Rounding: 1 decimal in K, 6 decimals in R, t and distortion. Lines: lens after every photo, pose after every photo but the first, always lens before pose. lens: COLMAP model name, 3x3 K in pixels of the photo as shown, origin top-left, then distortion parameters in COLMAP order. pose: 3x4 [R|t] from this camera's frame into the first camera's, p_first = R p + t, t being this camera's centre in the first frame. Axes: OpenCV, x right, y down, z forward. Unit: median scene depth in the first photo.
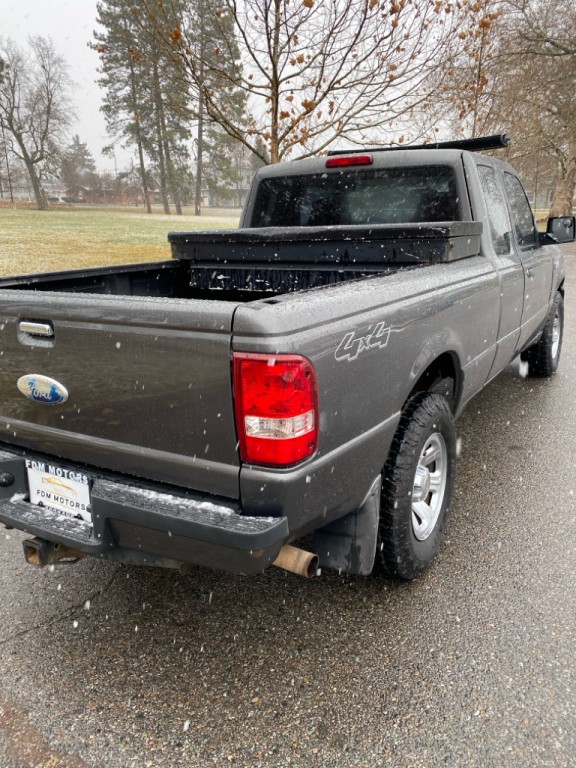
lens RADIAL K [[585.7, 0, 299.2], [0, 585.7, 383.3], [0, 0, 1]] dist [0.026575, -0.023445]
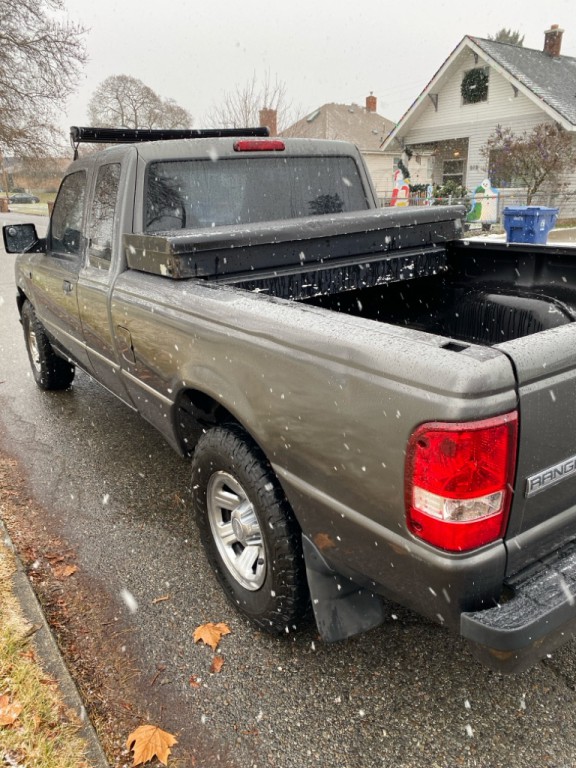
lens RADIAL K [[585.7, 0, 291.8], [0, 585.7, 379.9], [0, 0, 1]] dist [0.026575, -0.023445]
pose [[0.439966, -0.285511, 0.851419, -1.153038], [0.280173, 0.944429, 0.171922, -0.276602], [-0.853190, 0.162905, 0.495509, 0.876643]]
